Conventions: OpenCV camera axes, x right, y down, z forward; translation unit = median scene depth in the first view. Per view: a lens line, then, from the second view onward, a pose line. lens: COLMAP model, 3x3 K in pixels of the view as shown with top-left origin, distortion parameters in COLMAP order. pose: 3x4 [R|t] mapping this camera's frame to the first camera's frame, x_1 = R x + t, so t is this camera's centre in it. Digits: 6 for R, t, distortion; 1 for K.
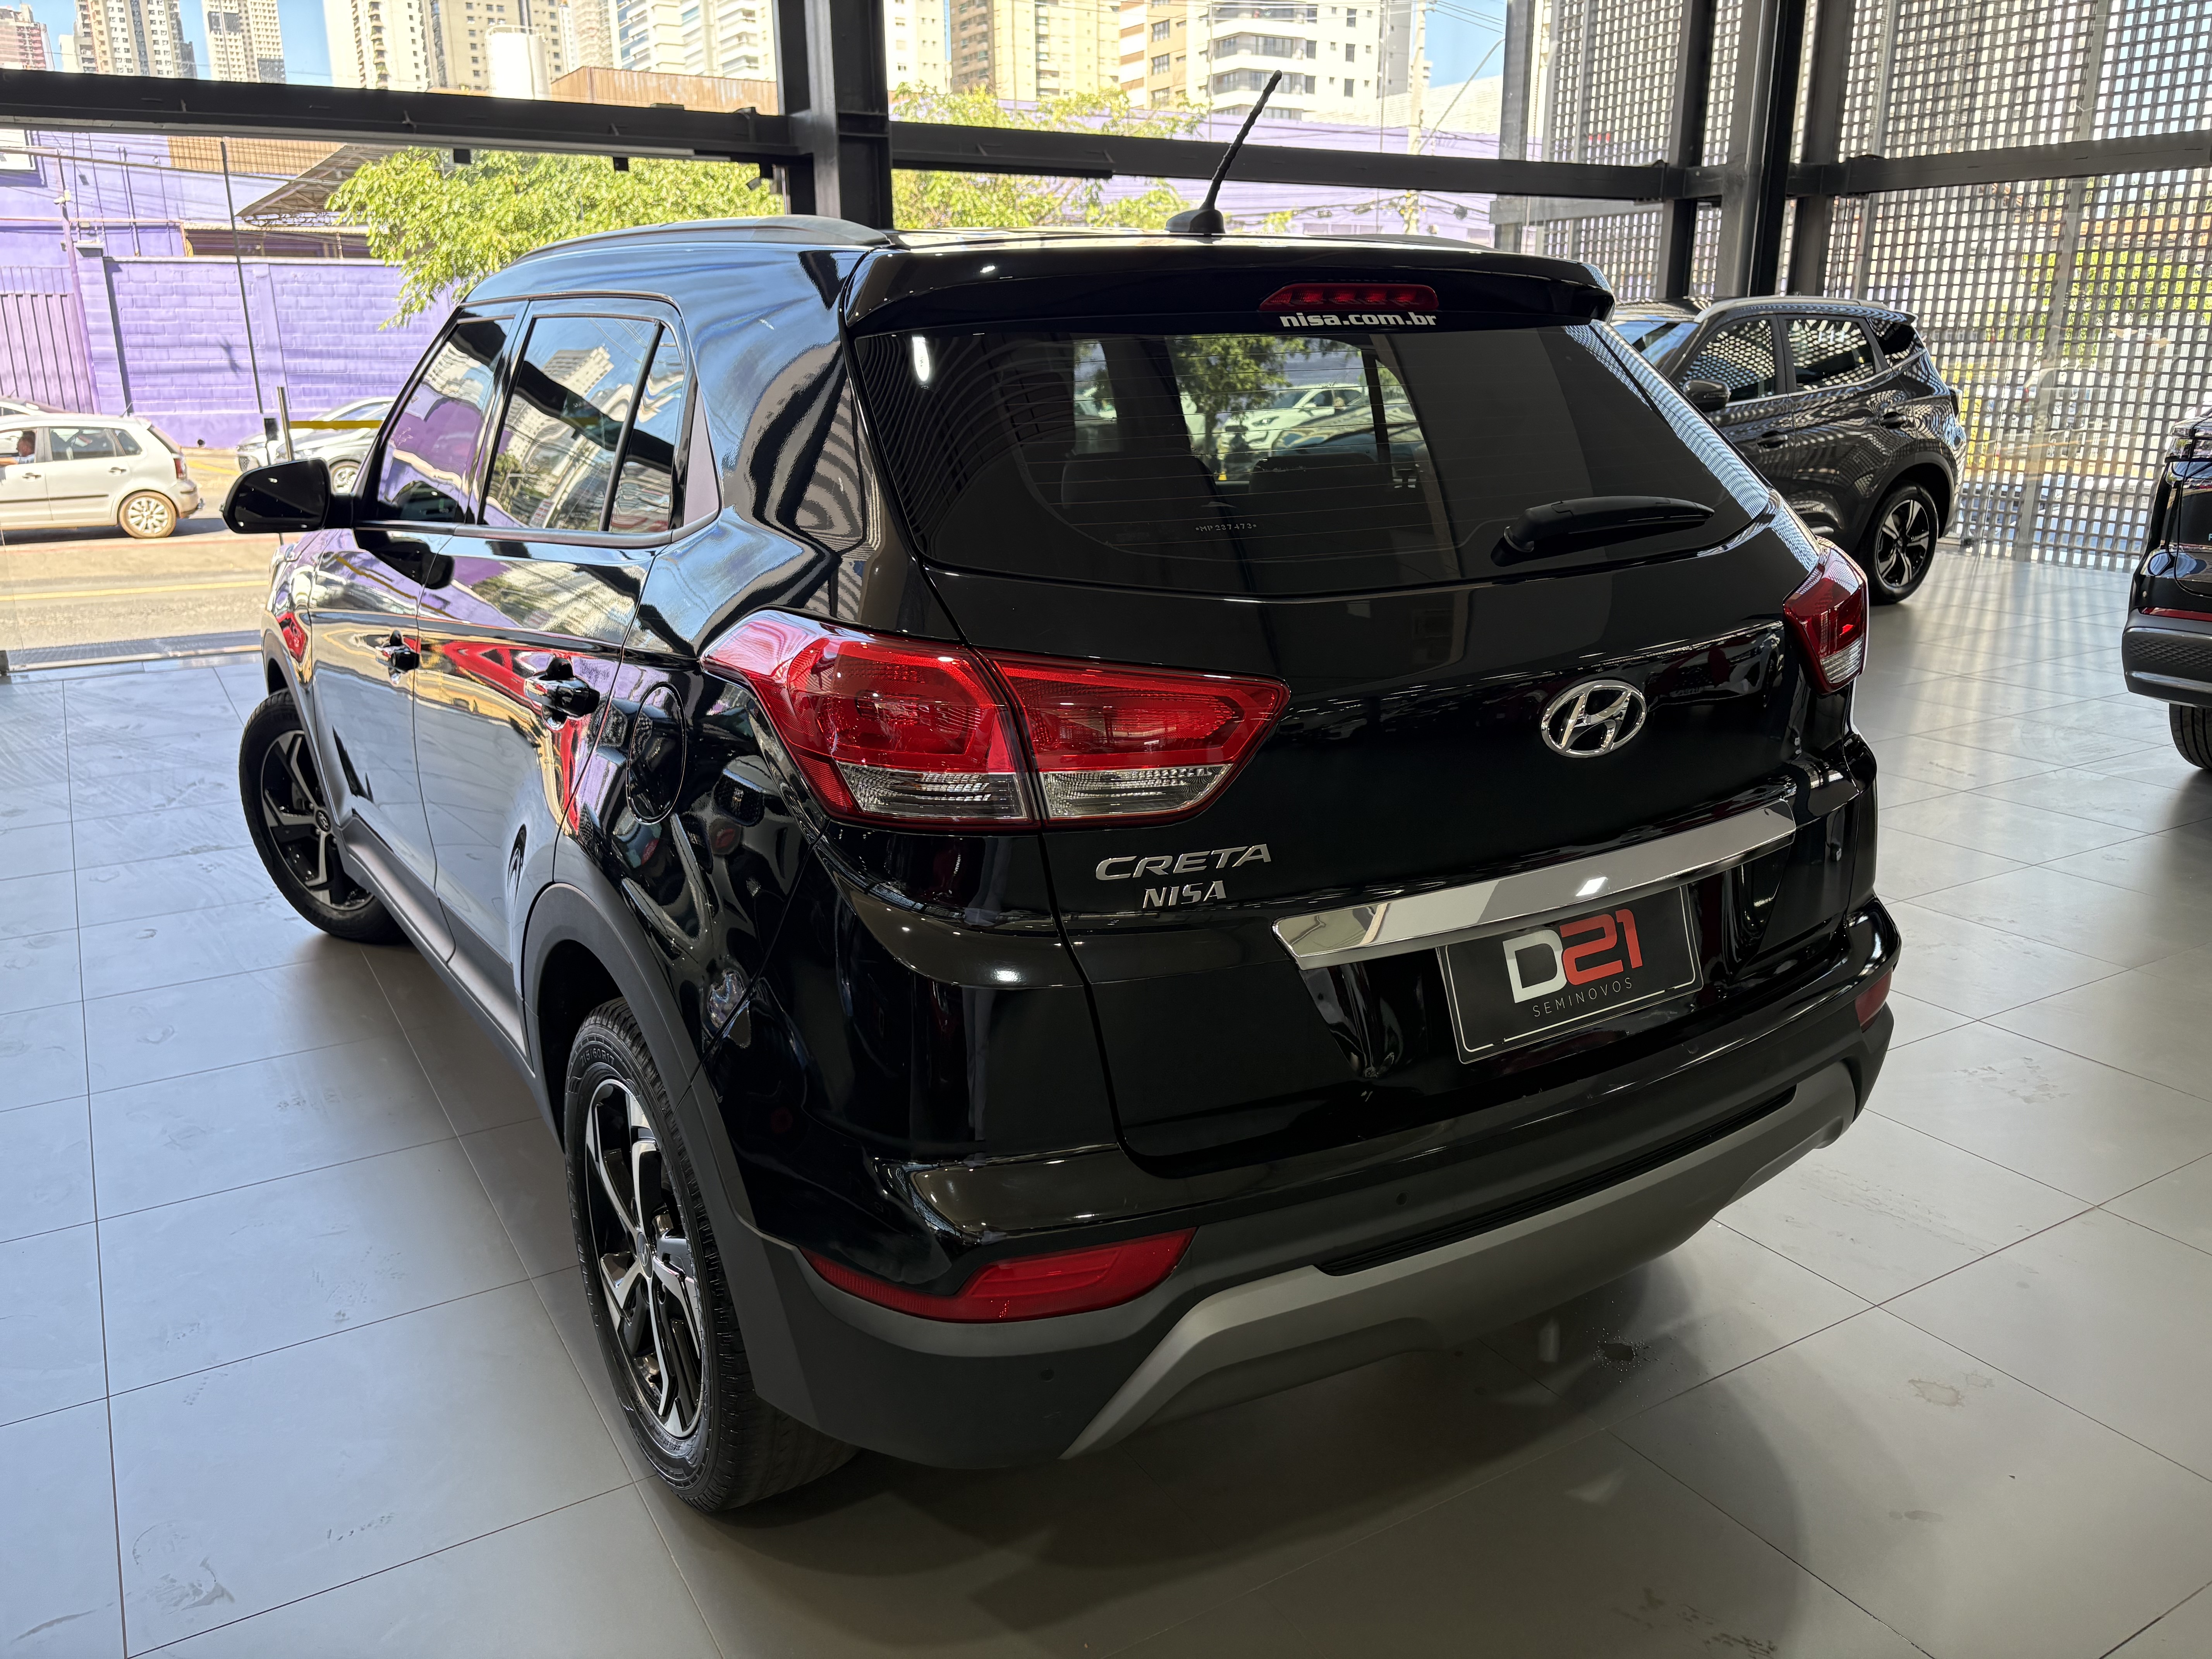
lens RADIAL K [[1683.8, 0, 1109.3], [0, 1683.8, 823.5], [0, 0, 1]] dist [0.056066, -0.068986]
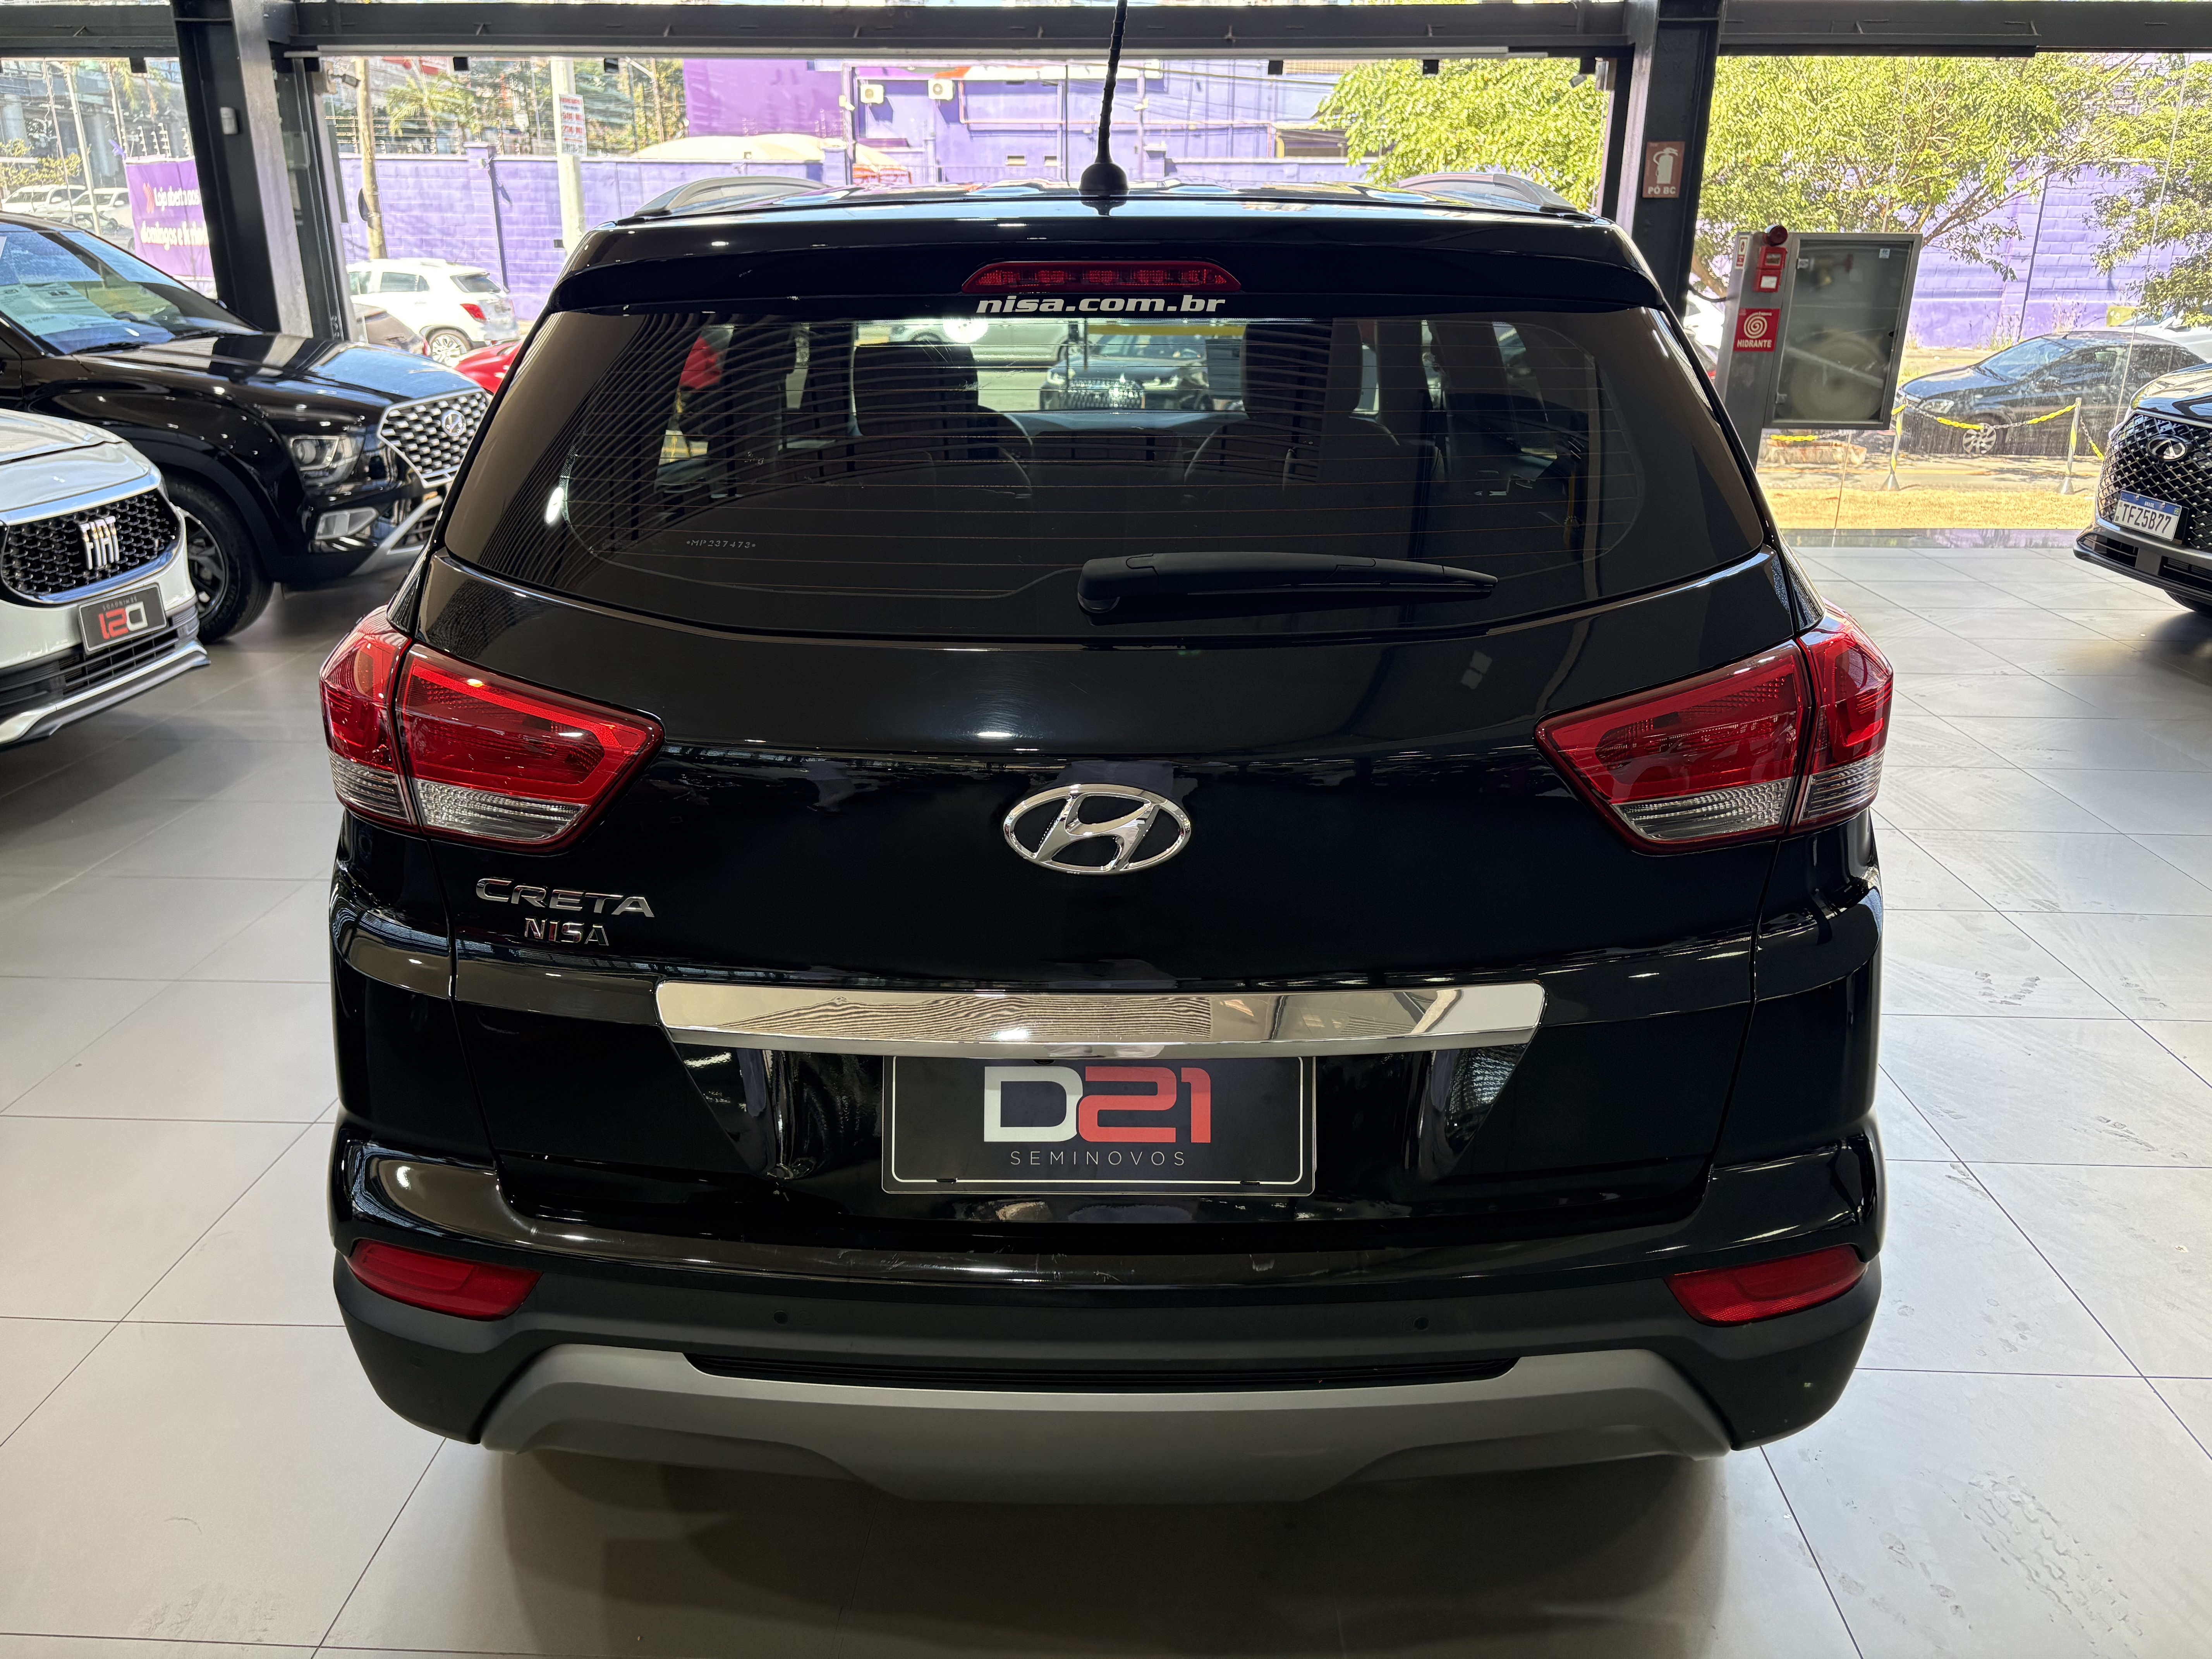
lens RADIAL K [[1683.8, 0, 1110.4], [0, 1683.8, 825.2], [0, 0, 1]] dist [0.056066, -0.068986]
pose [[0.836322, 0.188881, -0.514675, 0.664246], [-0.157982, 0.981985, 0.103667, -0.139466], [0.524984, -0.005390, 0.851095, 0.301478]]
